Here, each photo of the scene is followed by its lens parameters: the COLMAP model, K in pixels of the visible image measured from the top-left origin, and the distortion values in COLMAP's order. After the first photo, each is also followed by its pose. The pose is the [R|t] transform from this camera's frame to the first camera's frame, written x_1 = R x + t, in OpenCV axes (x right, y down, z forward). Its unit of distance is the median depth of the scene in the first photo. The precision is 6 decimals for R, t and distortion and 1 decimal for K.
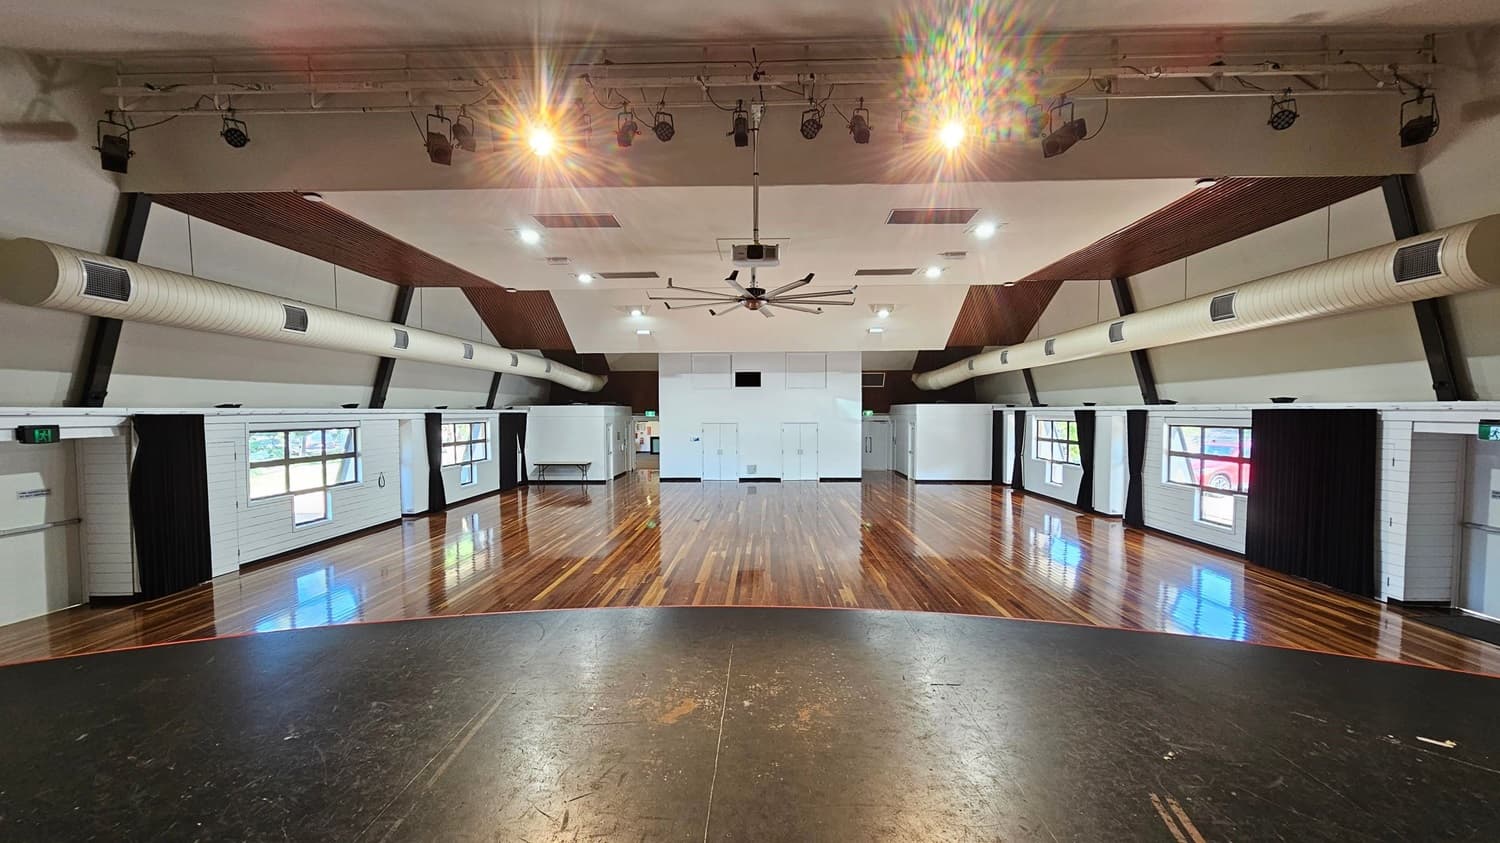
lens RADIAL K [[613.2, 0, 748.8], [0, 613.2, 439.9], [0, 0, 1]] dist [-0.001750, 0.000043]
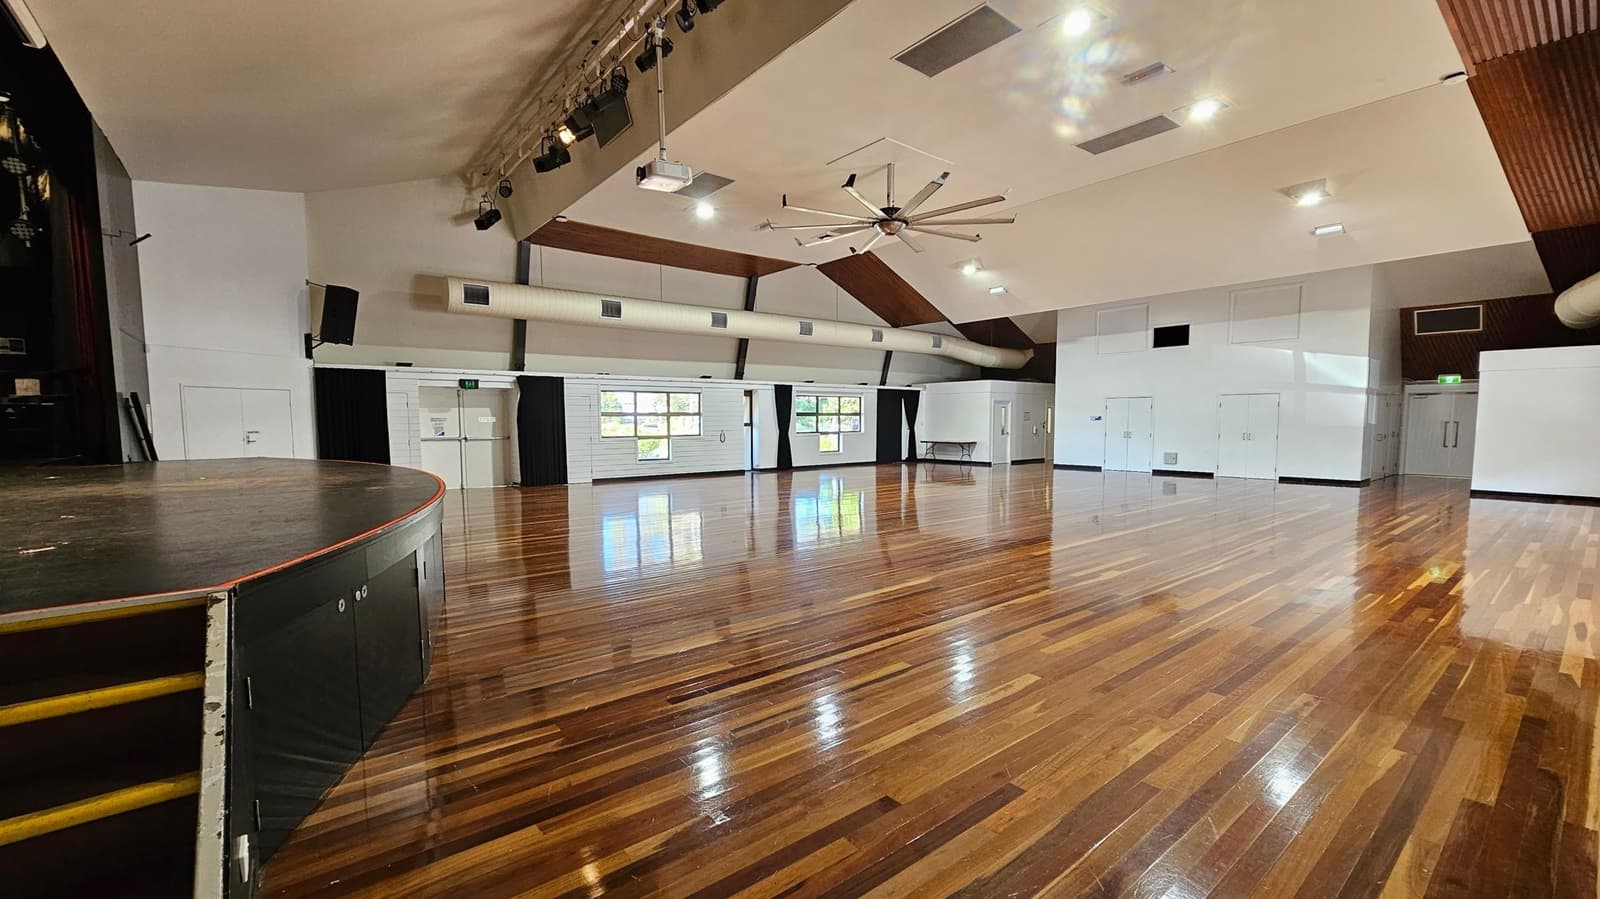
lens RADIAL K [[654.1, 0, 798.7], [0, 654.1, 469.1], [0, 0, 1]] dist [-0.001750, 0.000043]
pose [[0.650773, 0.060278, -0.756876, 0.449435], [-0.033463, 0.998152, 0.050721, 0.051352], [0.758535, -0.007681, 0.651587, 0.213741]]
